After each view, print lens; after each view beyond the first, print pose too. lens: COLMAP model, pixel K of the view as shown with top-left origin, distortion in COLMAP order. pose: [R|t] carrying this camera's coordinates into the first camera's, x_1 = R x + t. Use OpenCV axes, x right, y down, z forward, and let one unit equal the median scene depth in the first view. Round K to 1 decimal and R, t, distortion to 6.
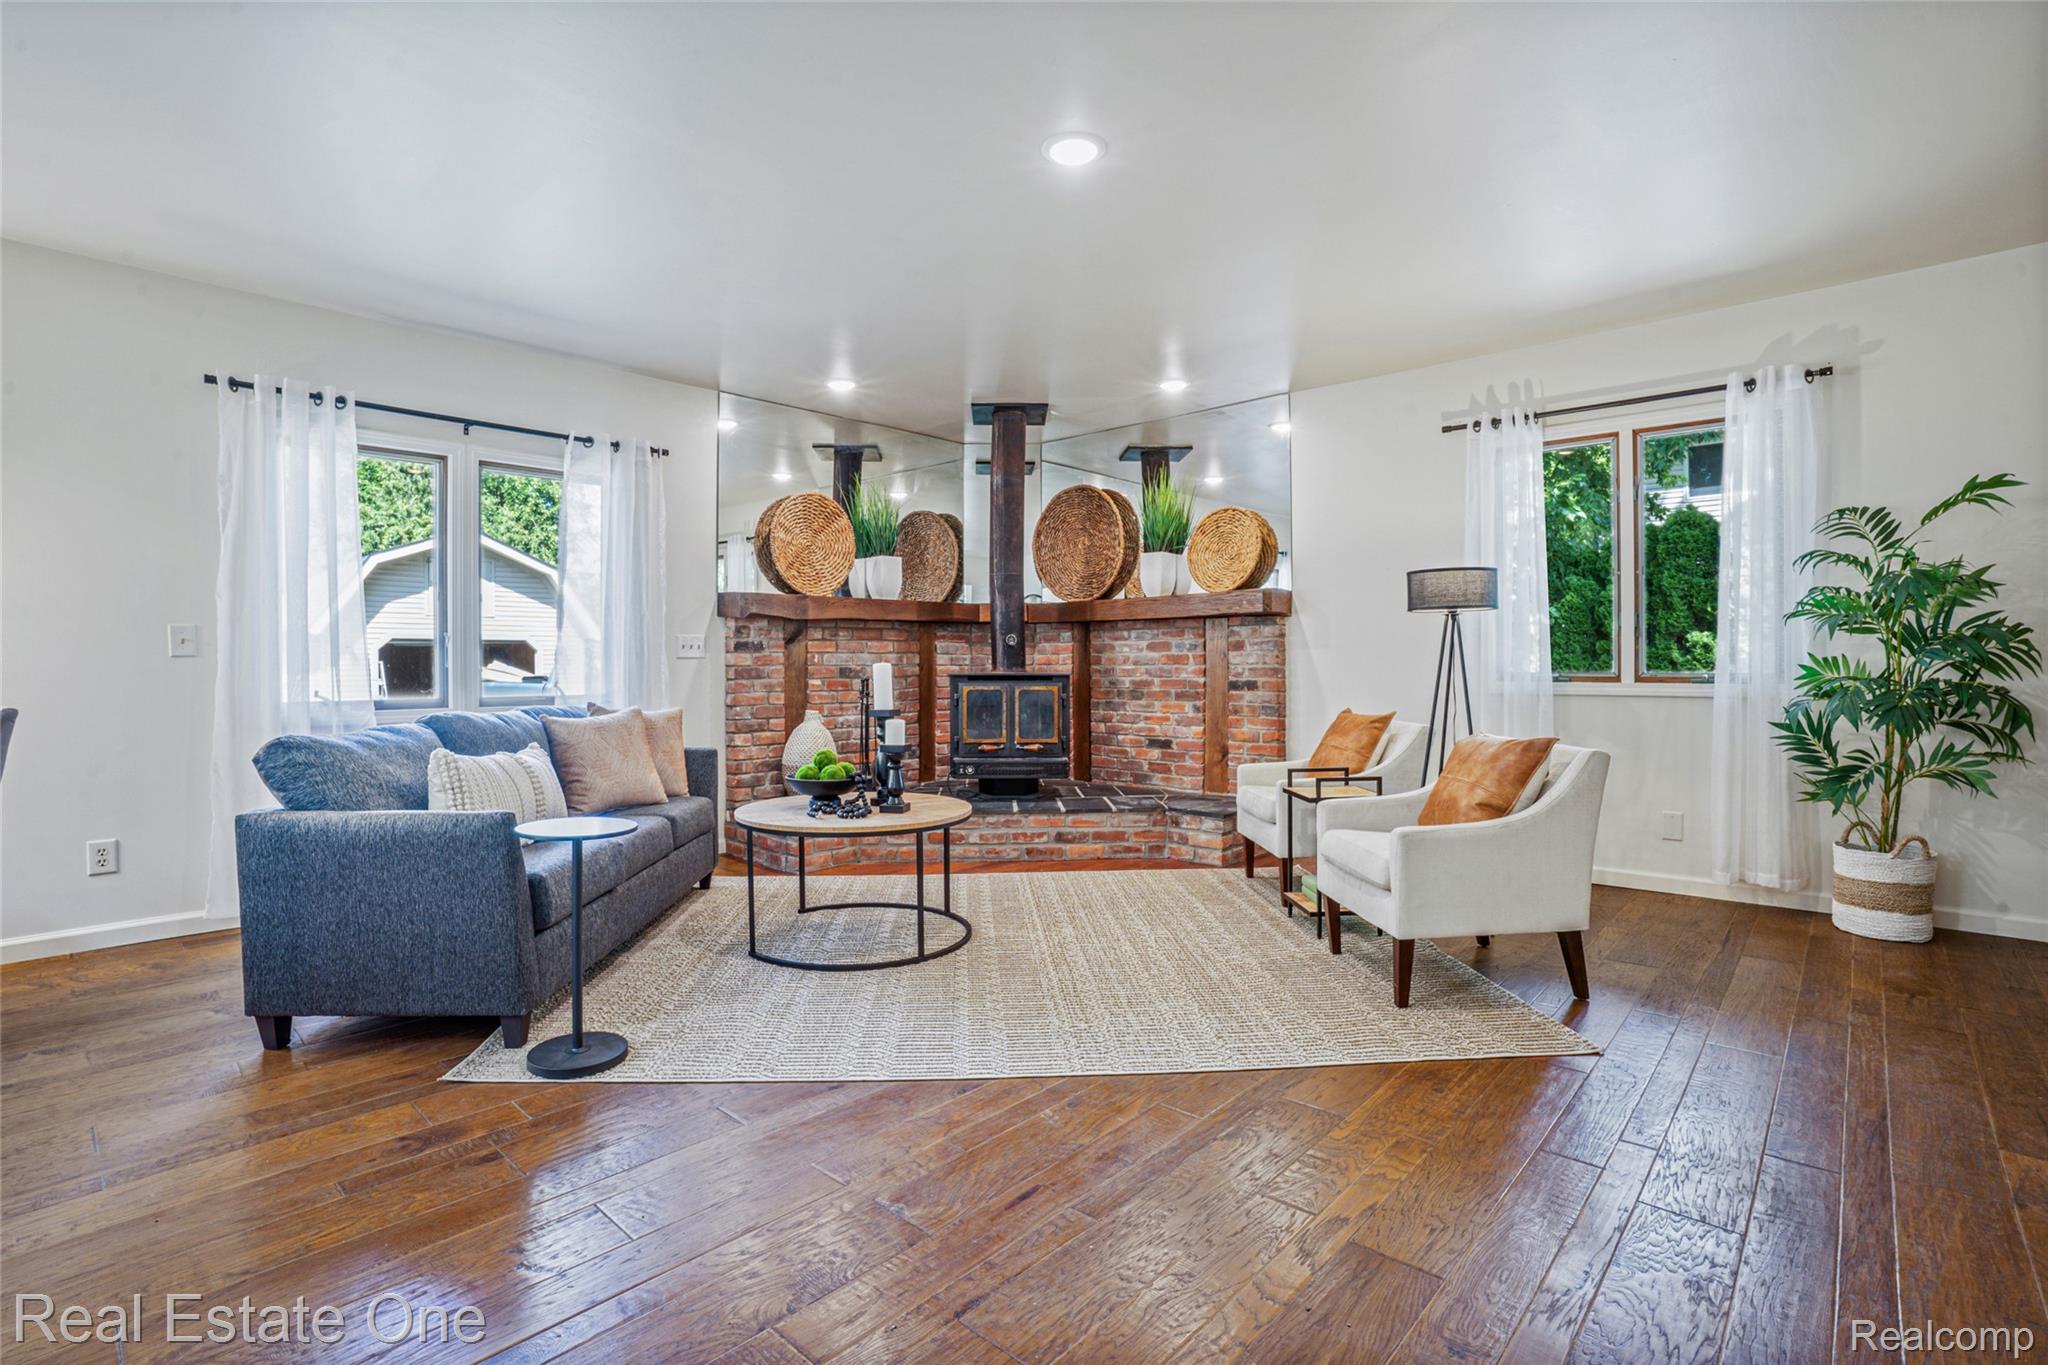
lens RADIAL K [[963.8, 0, 1024.0], [0, 963.8, 682.5], [0, 0, 1]] dist [-0.037354, 0.000345]
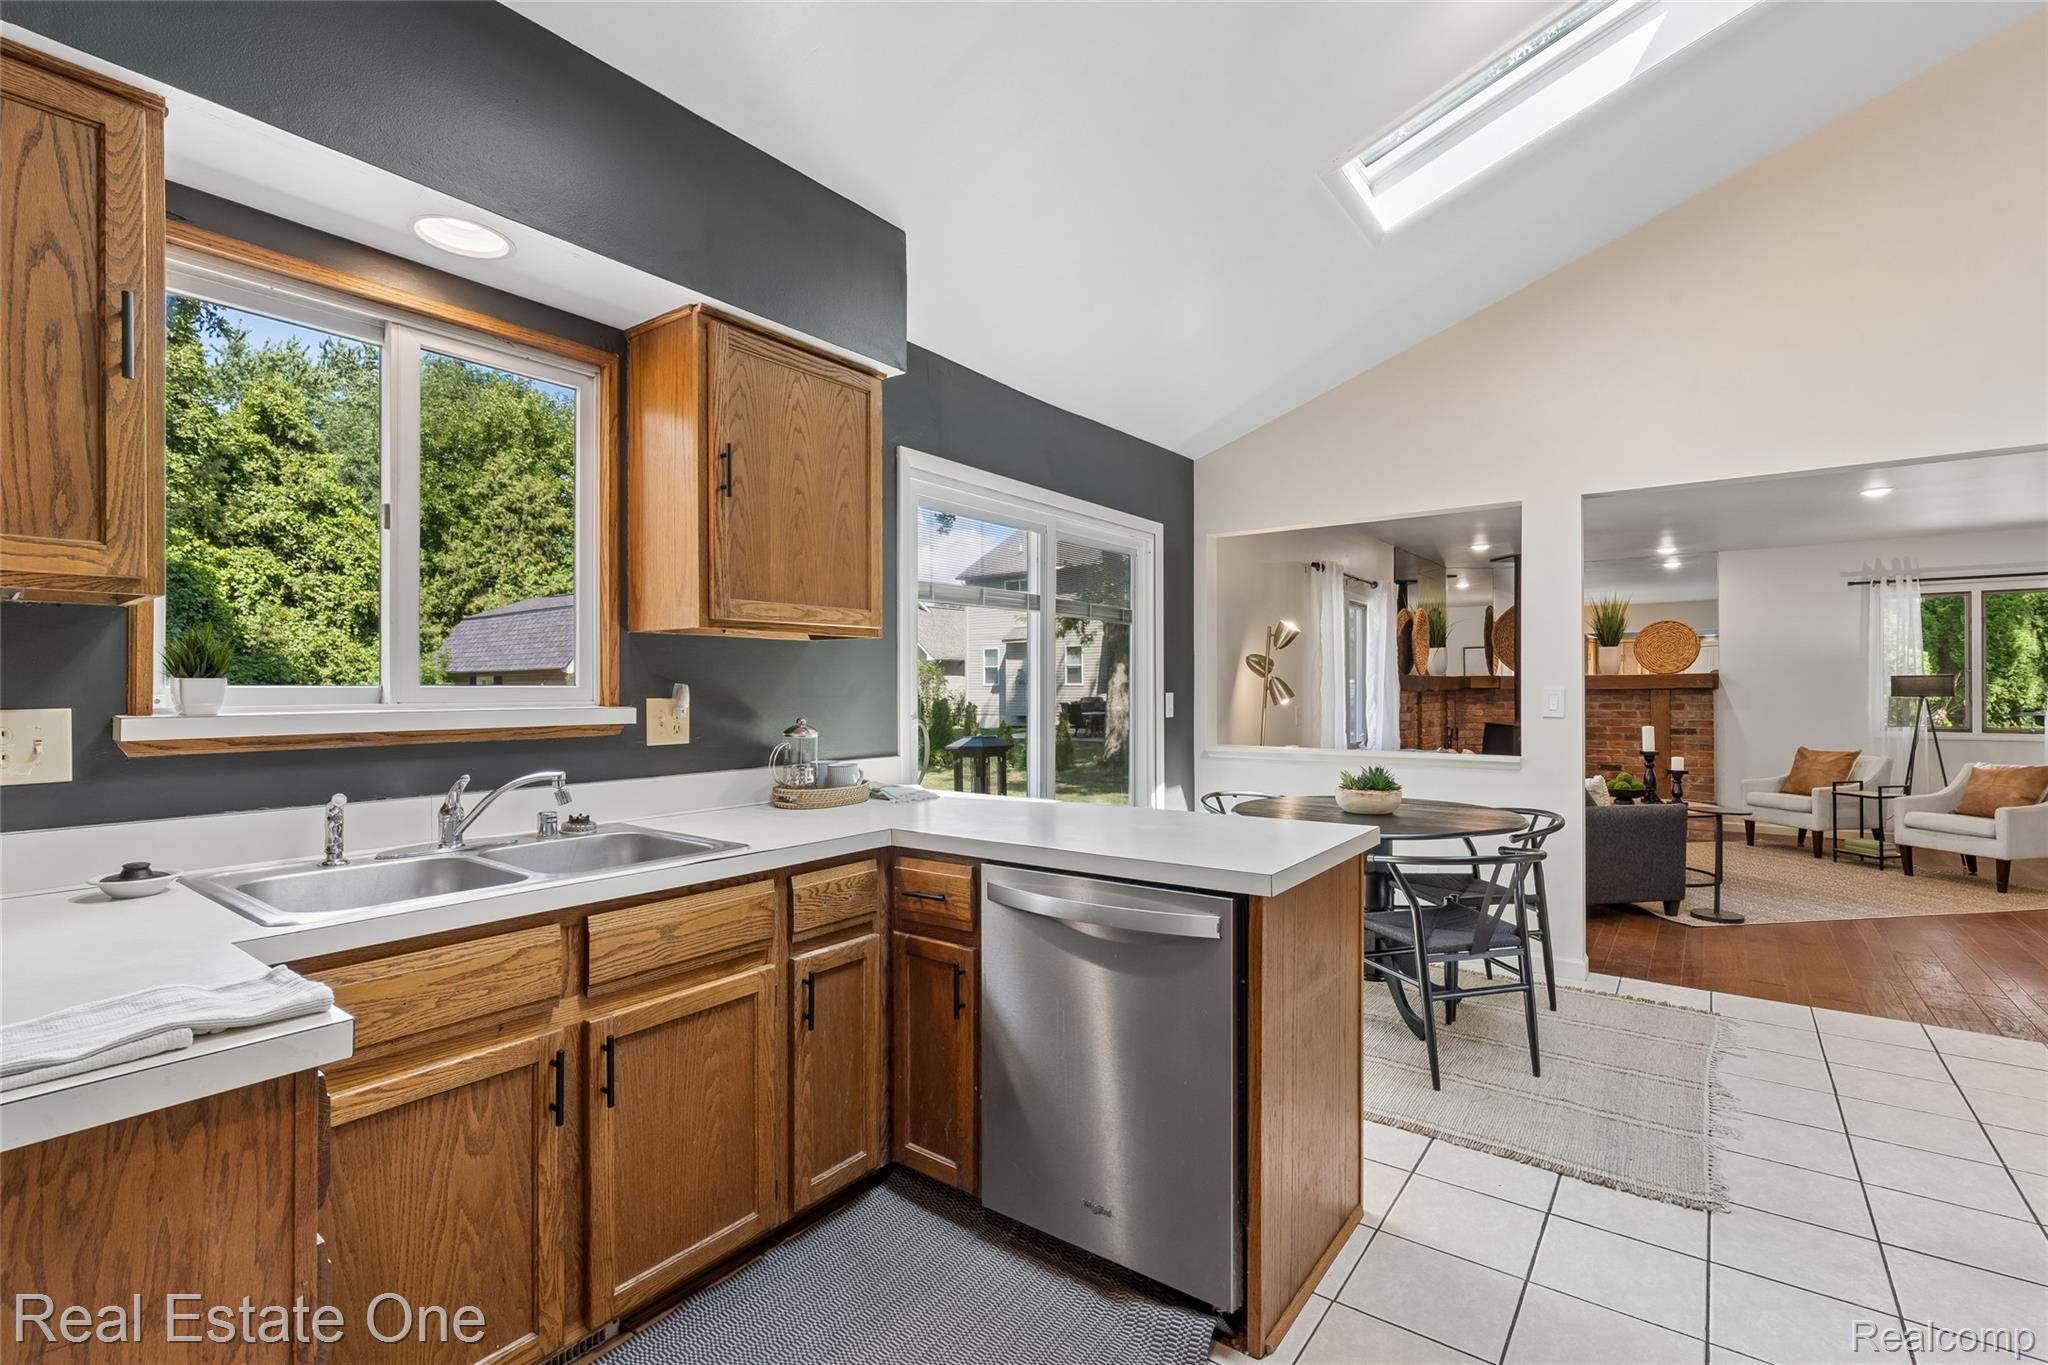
lens RADIAL K [[915.2, 0, 1011.1], [0, 915.2, 689.4], [0, 0, 1]] dist [0.001637, 0.000288]
pose [[0.997857, -0.001685, 0.065413, -0.991162], [0.003010, 0.999792, -0.020153, -0.039514], [-0.065366, 0.020307, 0.997655, -0.457799]]
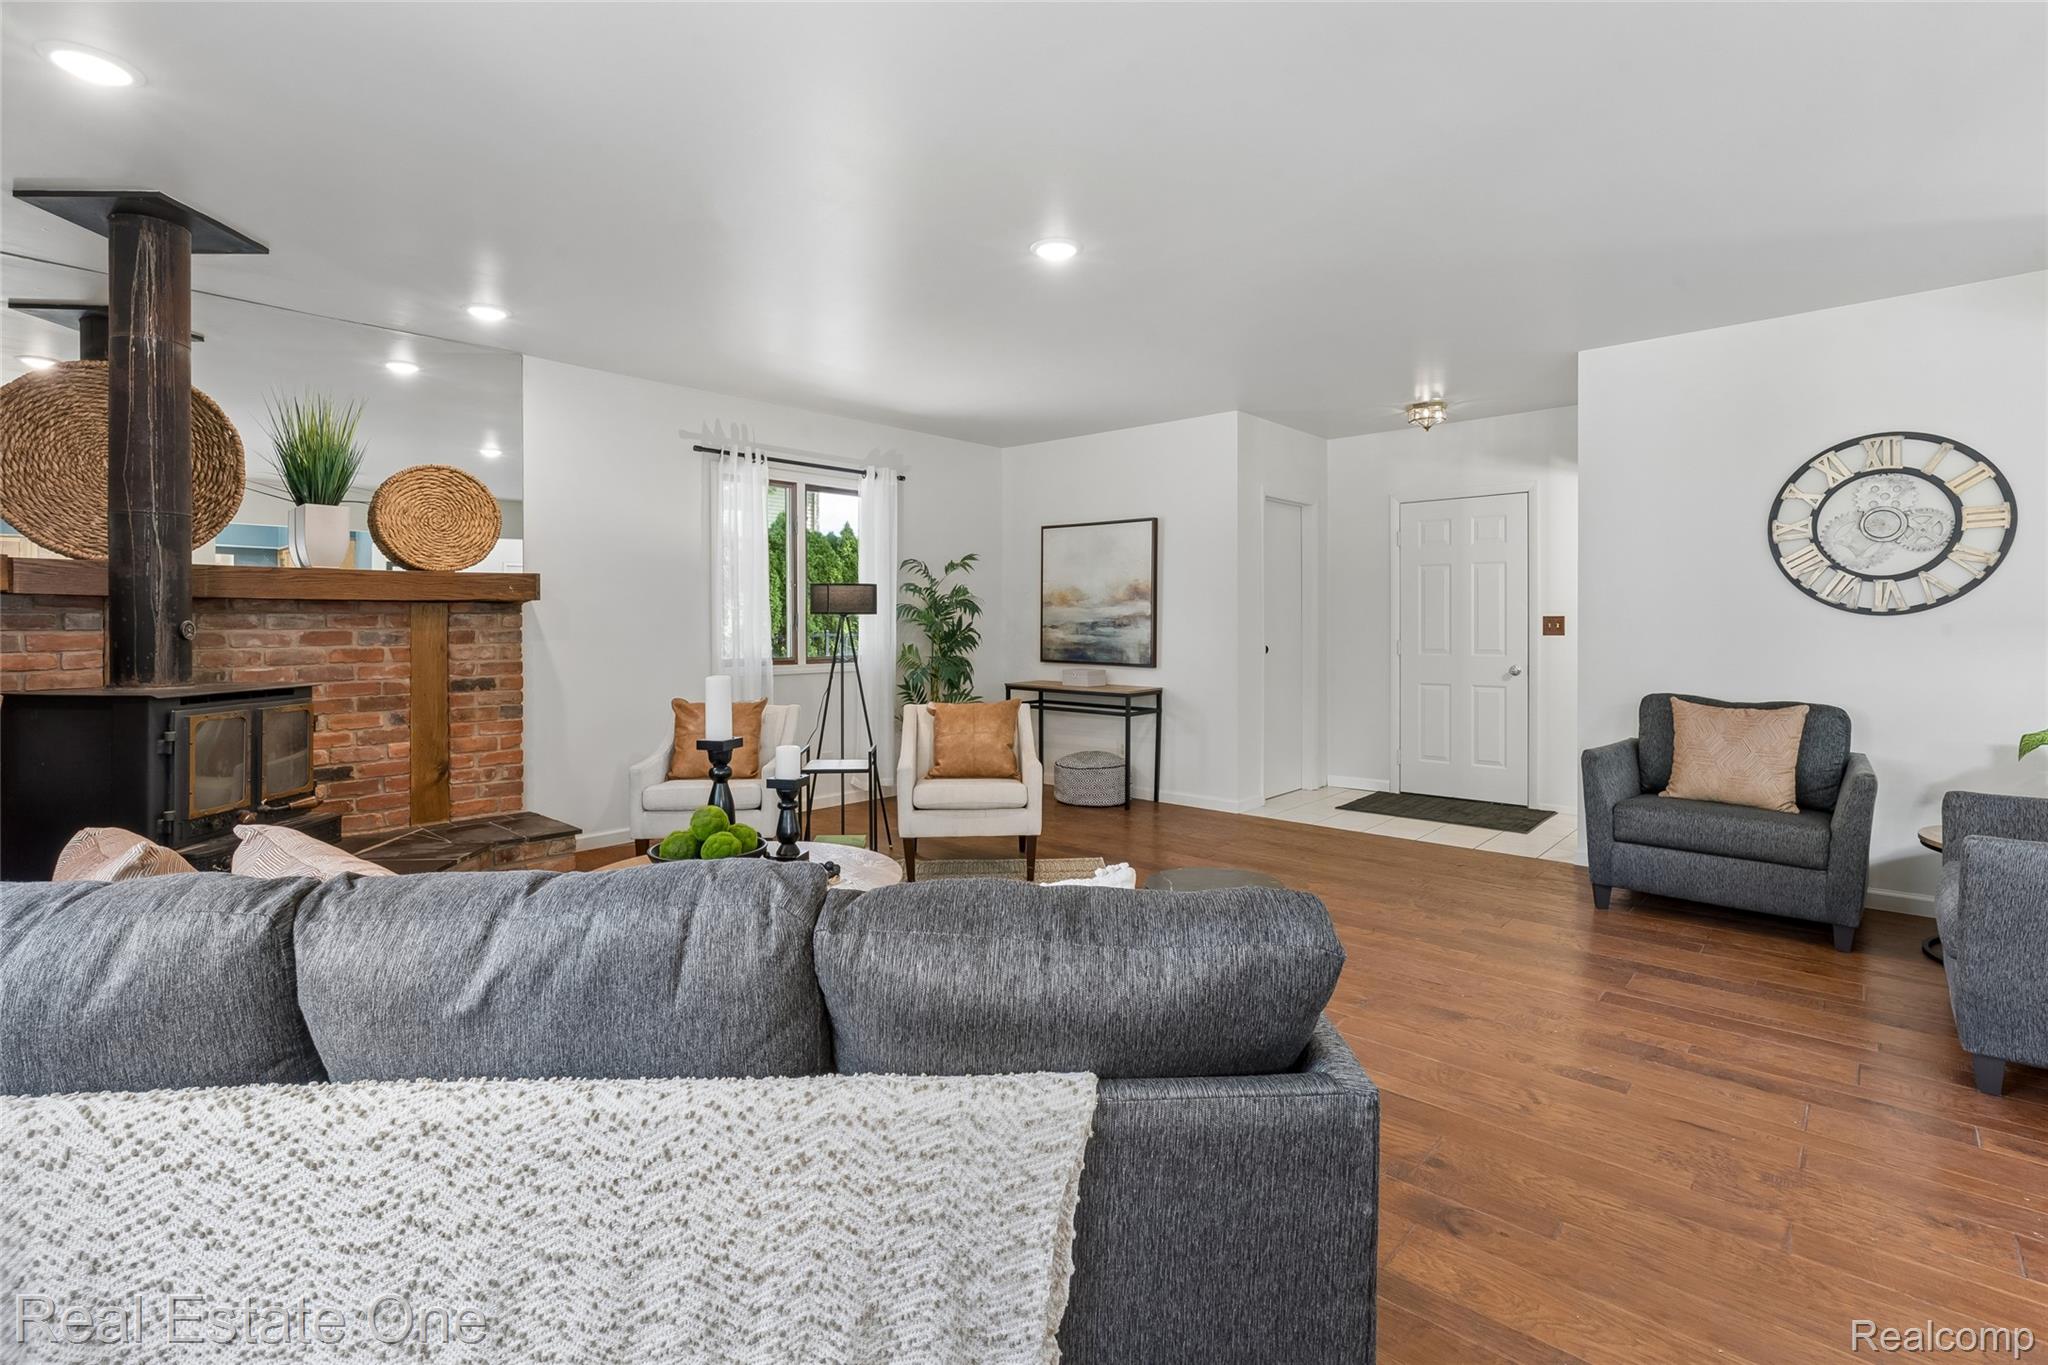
lens RADIAL K [[925.3, 0, 1021.7], [0, 925.3, 642.8], [0, 0, 1]] dist [0.001912, 0.000391]
pose [[0.030478, -0.013071, 0.999450, -0.557612], [0.024685, 0.999619, 0.012320, -0.031501], [-0.999231, 0.024296, 0.030790, 0.493805]]
